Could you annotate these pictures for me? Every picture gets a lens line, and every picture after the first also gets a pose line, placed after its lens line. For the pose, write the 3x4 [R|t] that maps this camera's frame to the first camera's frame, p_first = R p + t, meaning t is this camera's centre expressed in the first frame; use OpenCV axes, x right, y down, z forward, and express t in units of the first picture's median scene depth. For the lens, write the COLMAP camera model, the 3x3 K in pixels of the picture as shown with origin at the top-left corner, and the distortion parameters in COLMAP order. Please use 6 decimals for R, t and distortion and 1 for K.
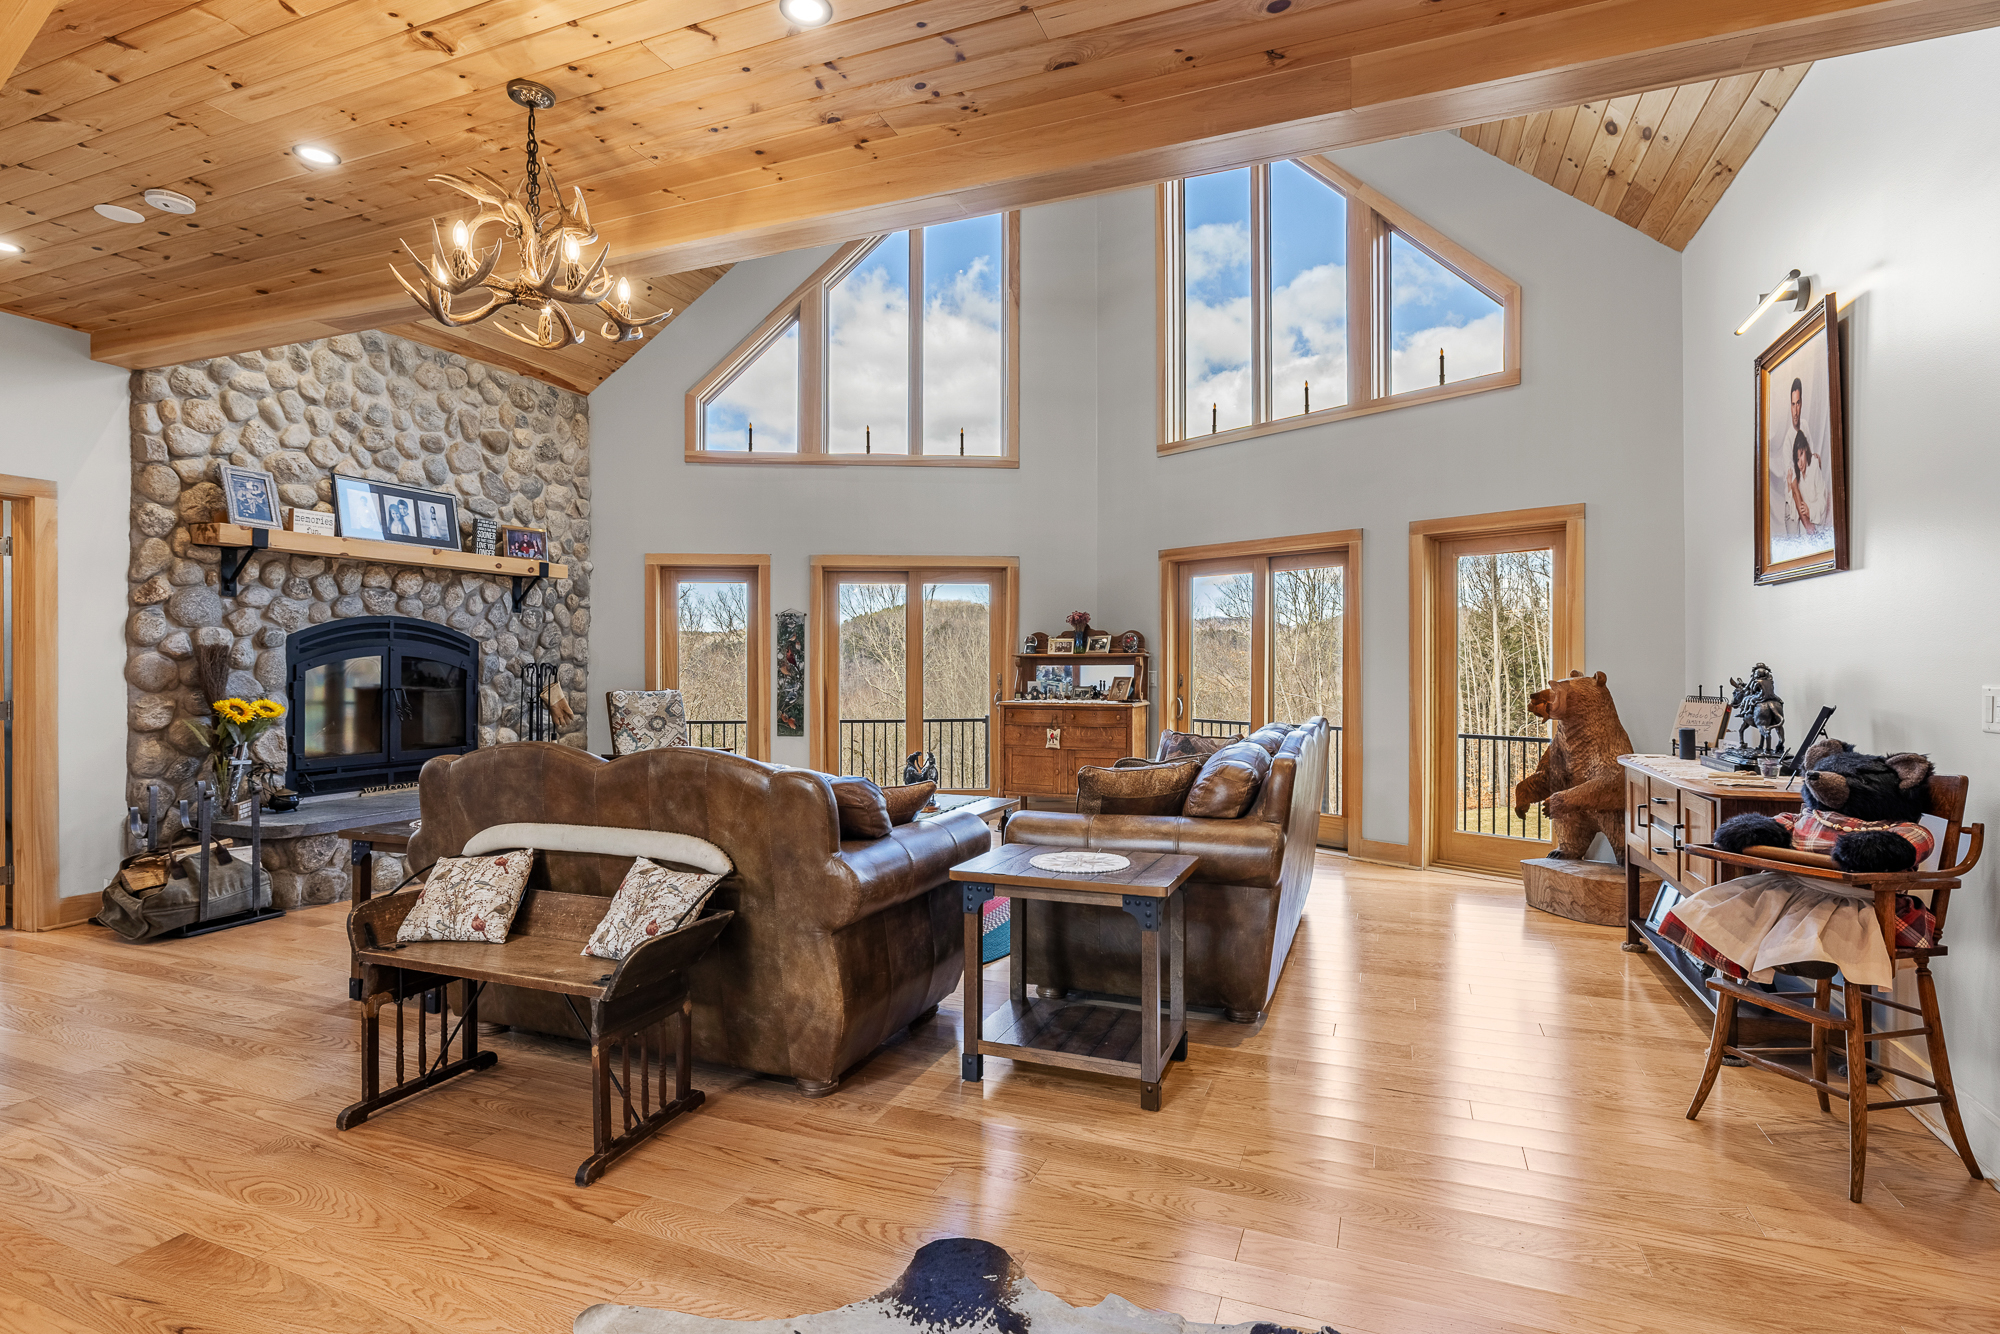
lens RADIAL K [[967.6, 0, 1013.6], [0, 967.6, 673.7], [0, 0, 1]] dist [-0.004149, -0.000105]
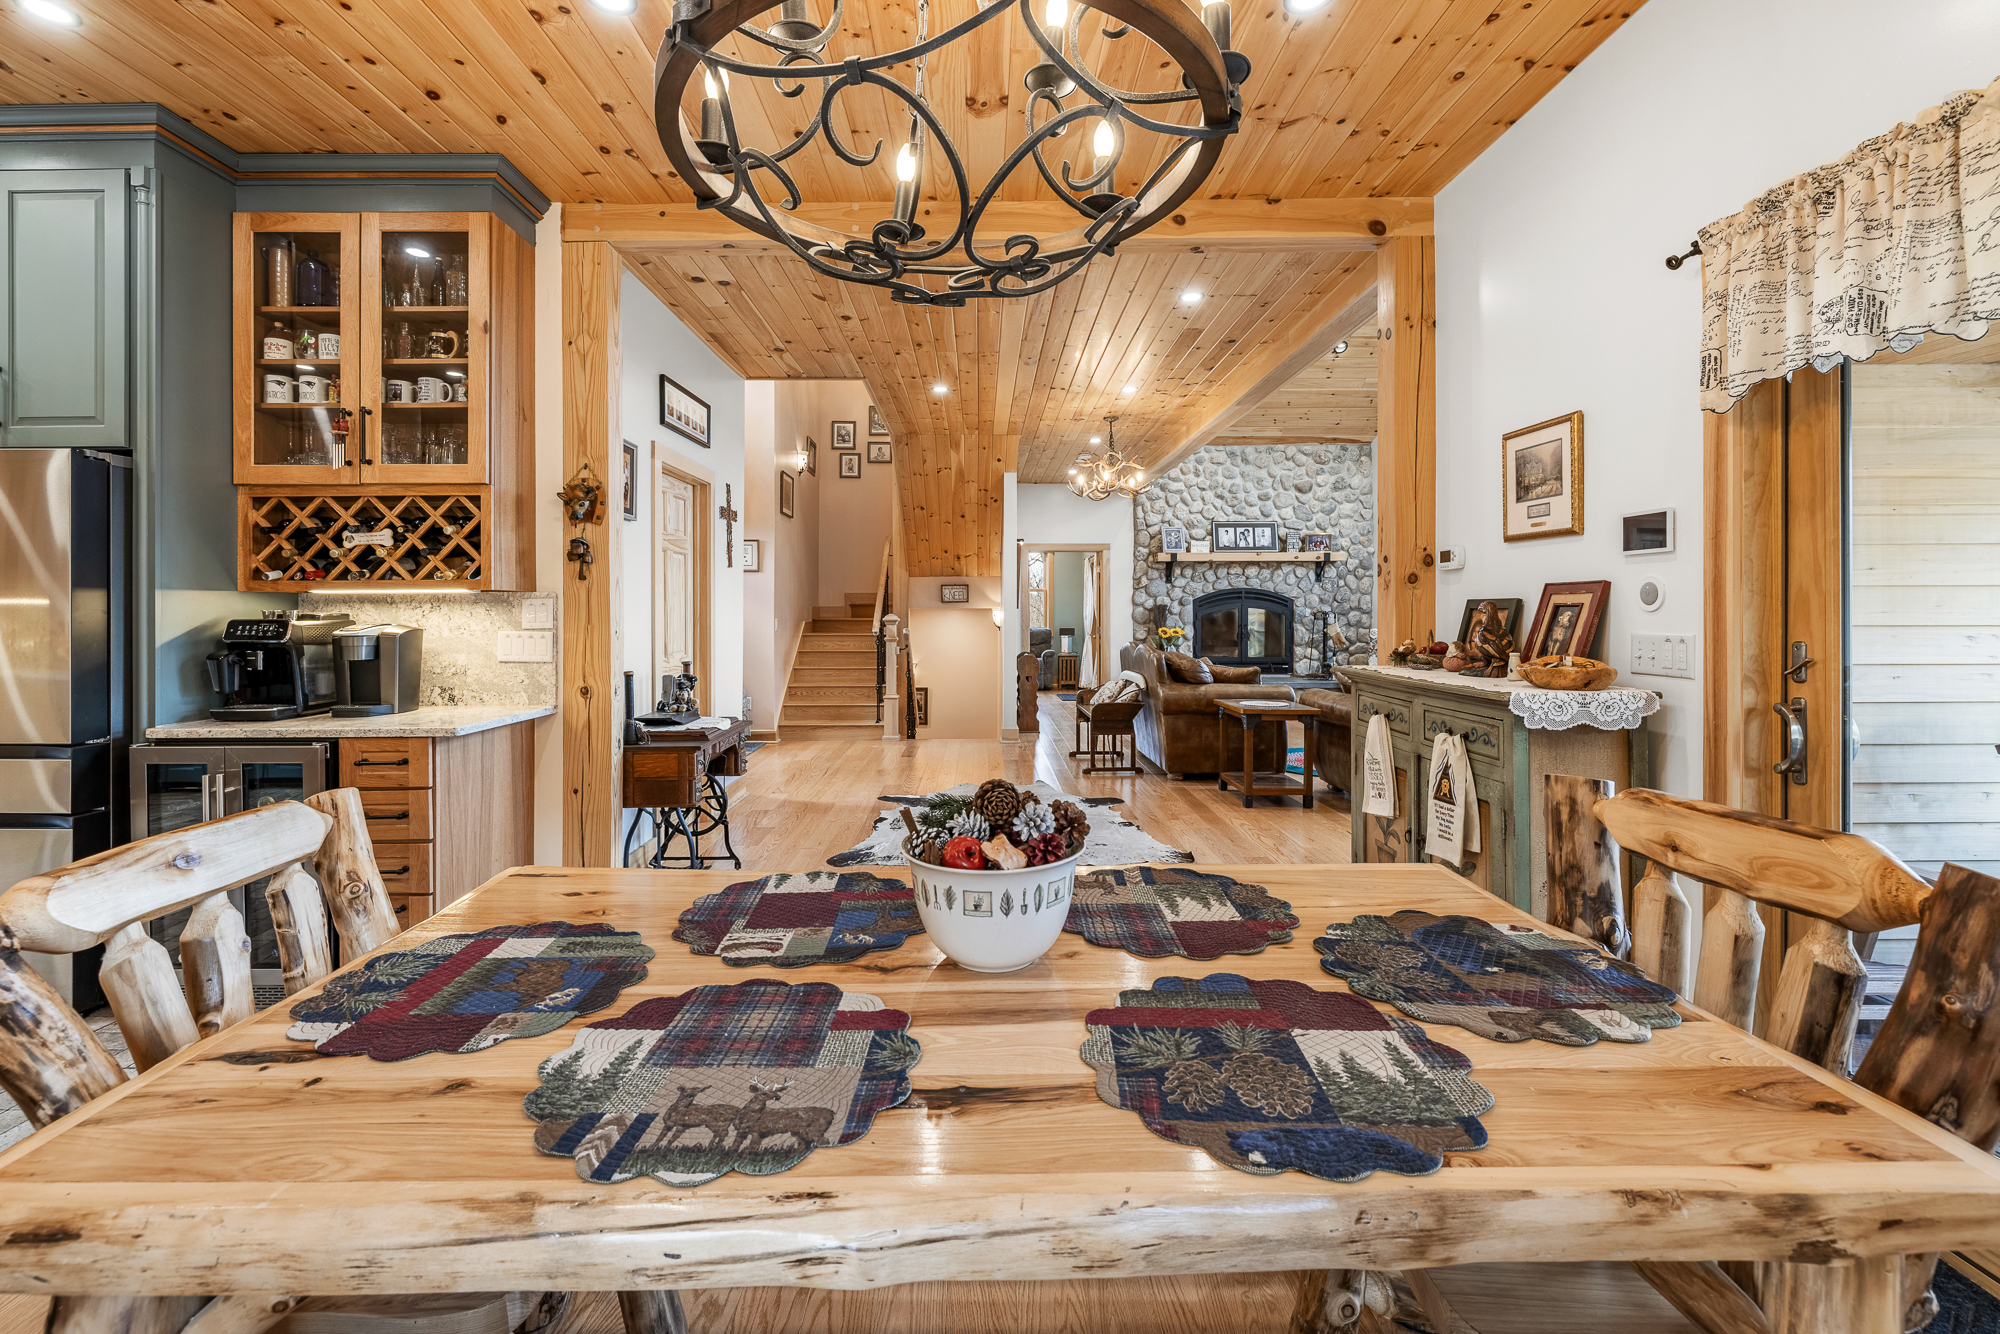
lens RADIAL K [[857.3, 0, 970.4], [0, 857.3, 613.3], [0, 0, 1]] dist [-0.004833, 0.001962]
pose [[0.353941, -0.000675, -0.935268, 0.787705], [-0.005153, 0.999983, -0.002672, -0.000462], [0.935254, 0.005765, 0.353932, -0.139219]]
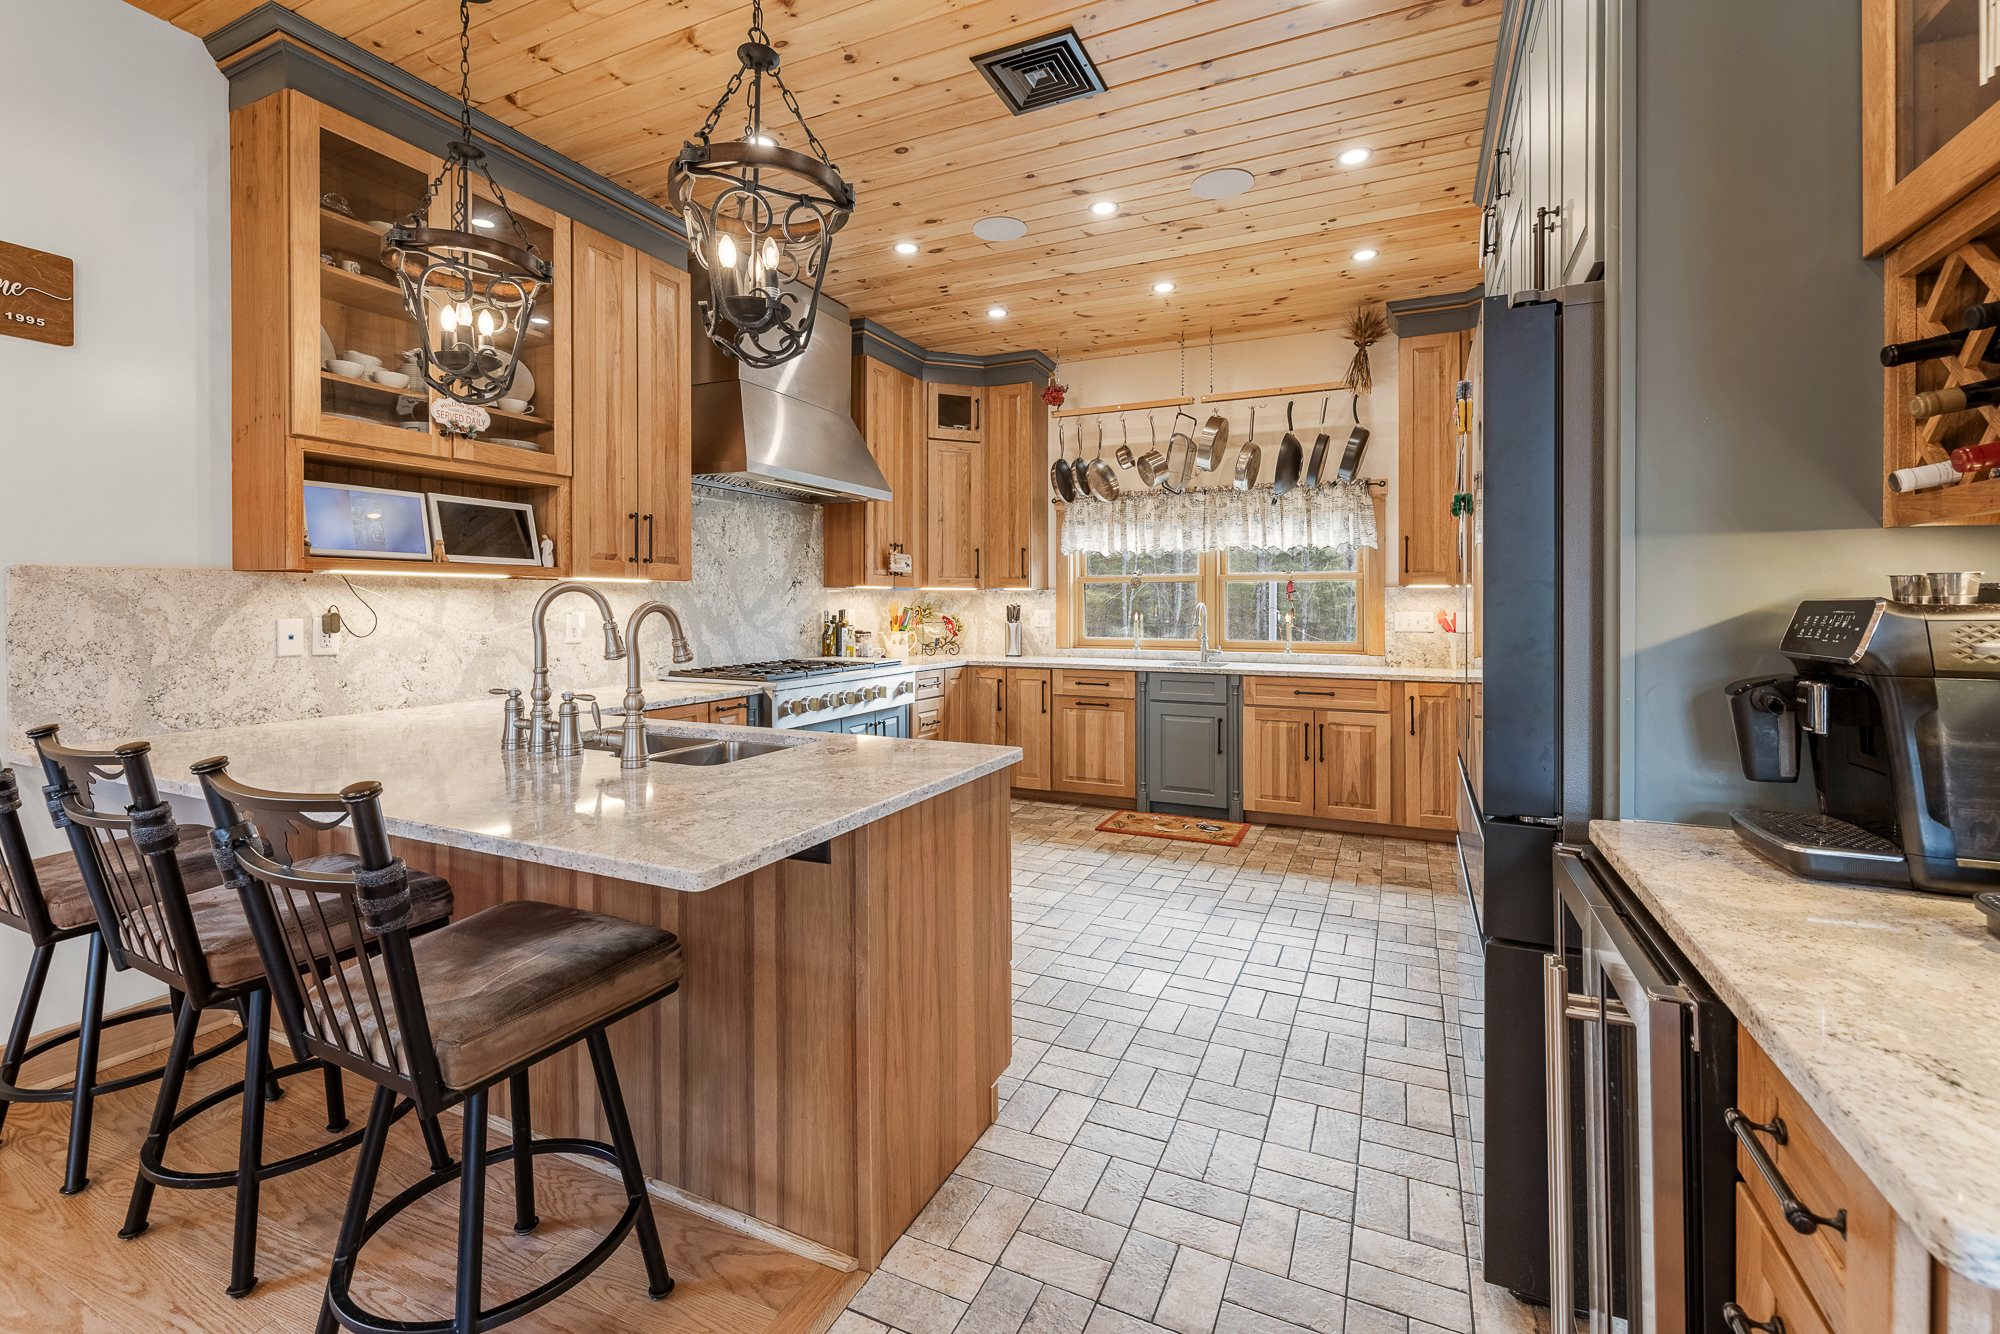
lens RADIAL K [[857.3, 0, 991.3], [0, 857.3, 616.6], [0, 0, 1]] dist [-0.004833, 0.001962]
pose [[-0.997889, -0.002596, 0.064896, 0.365239], [-0.001033, 0.999709, 0.024103, 0.003018], [-0.064939, 0.023985, -0.997601, -0.148755]]
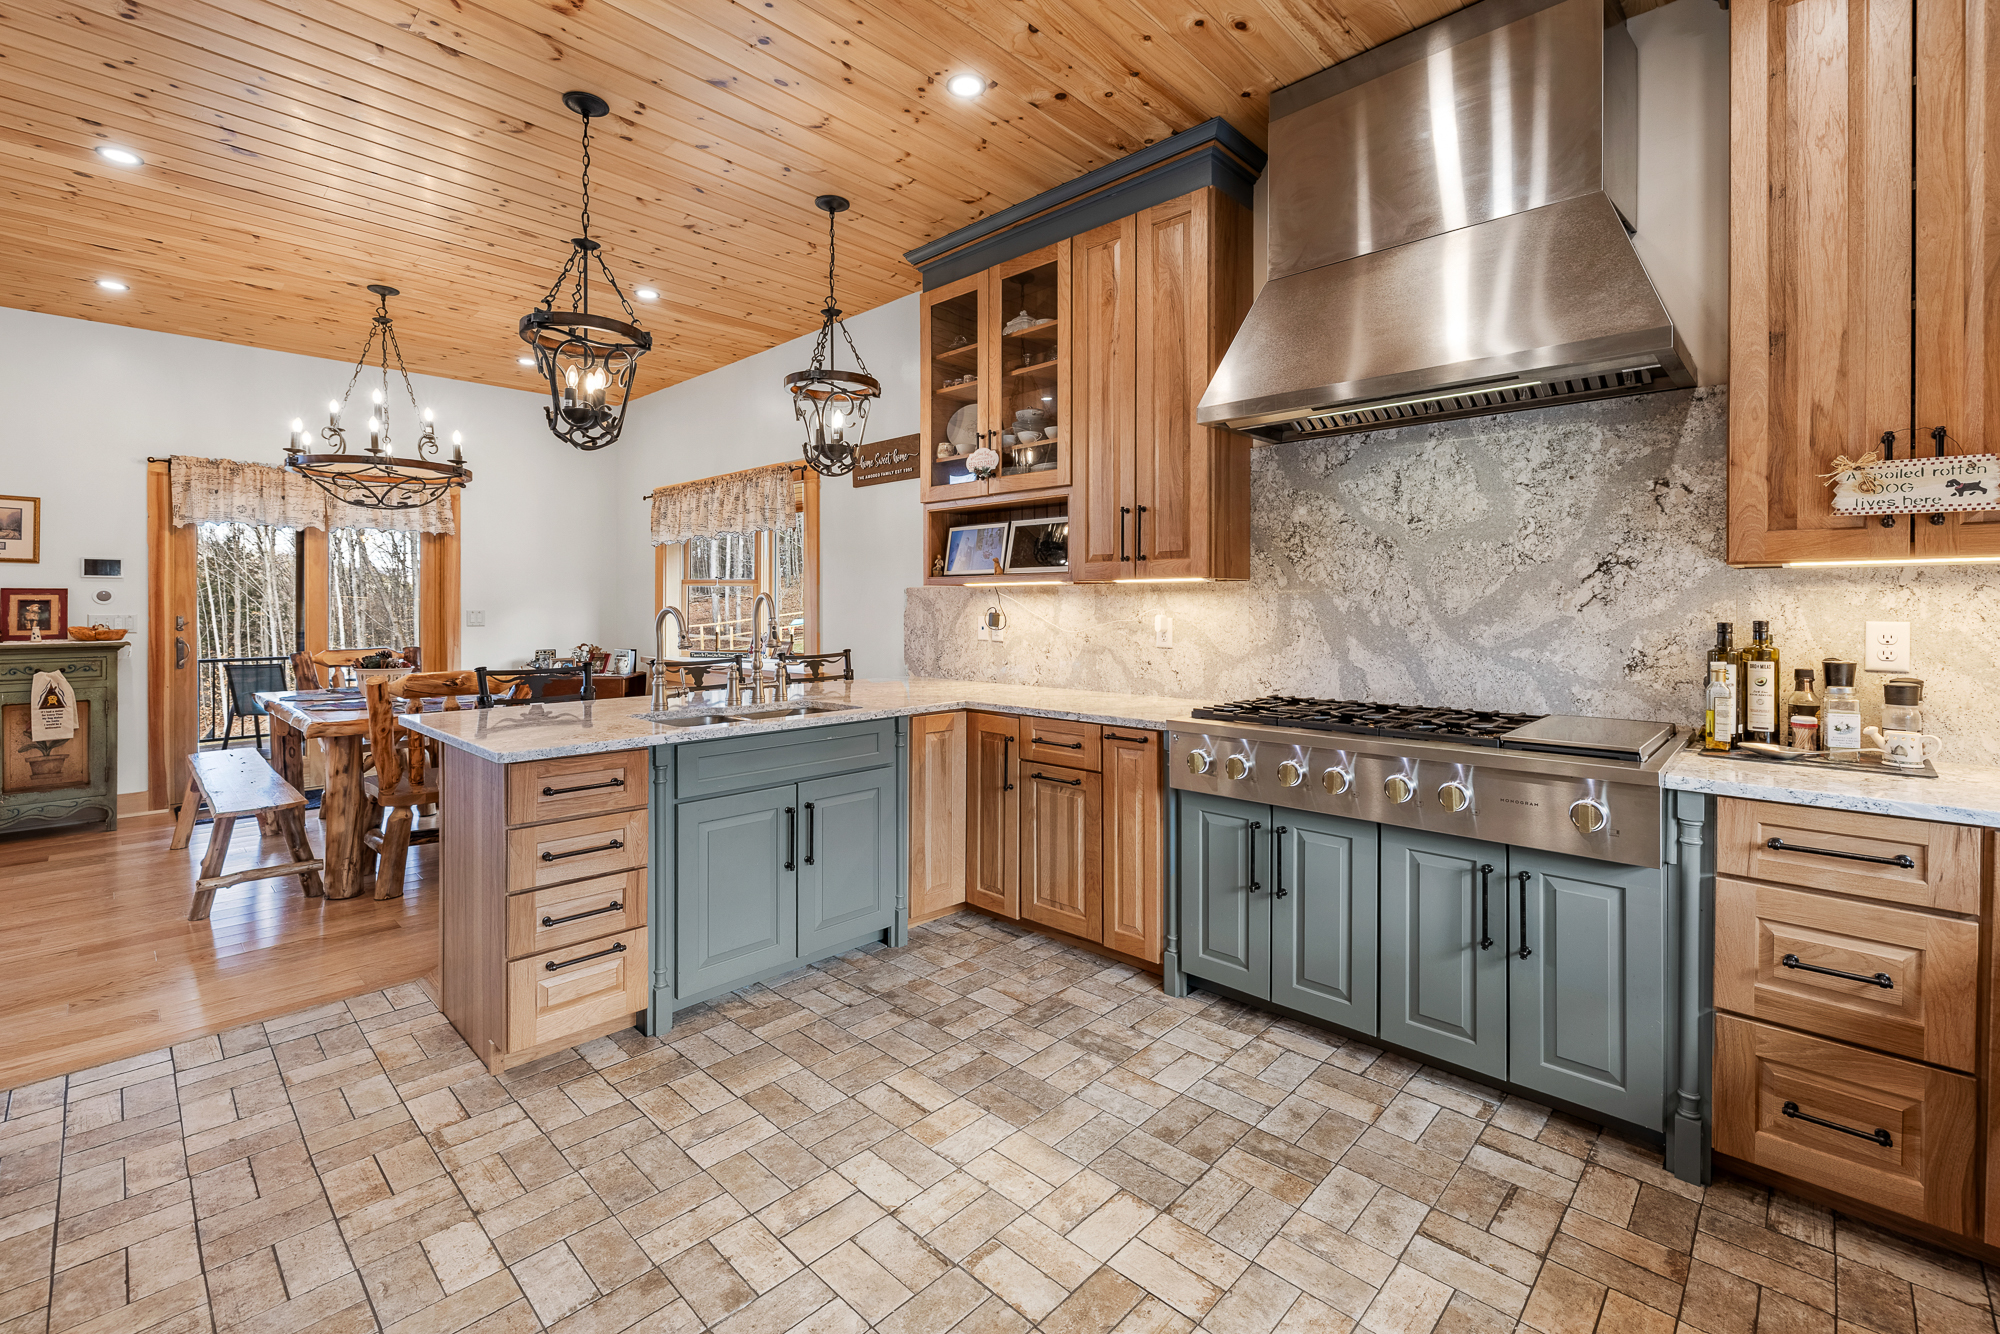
lens RADIAL K [[927.4, 0, 1031.6], [0, 927.4, 608.6], [0, 0, 1]] dist [0.001164, -0.002088]
pose [[0.387554, -0.001991, 0.921845, 0.099094], [0.007191, 0.999974, -0.000863, 0.009959], [-0.921819, 0.006964, 0.387558, -0.871448]]
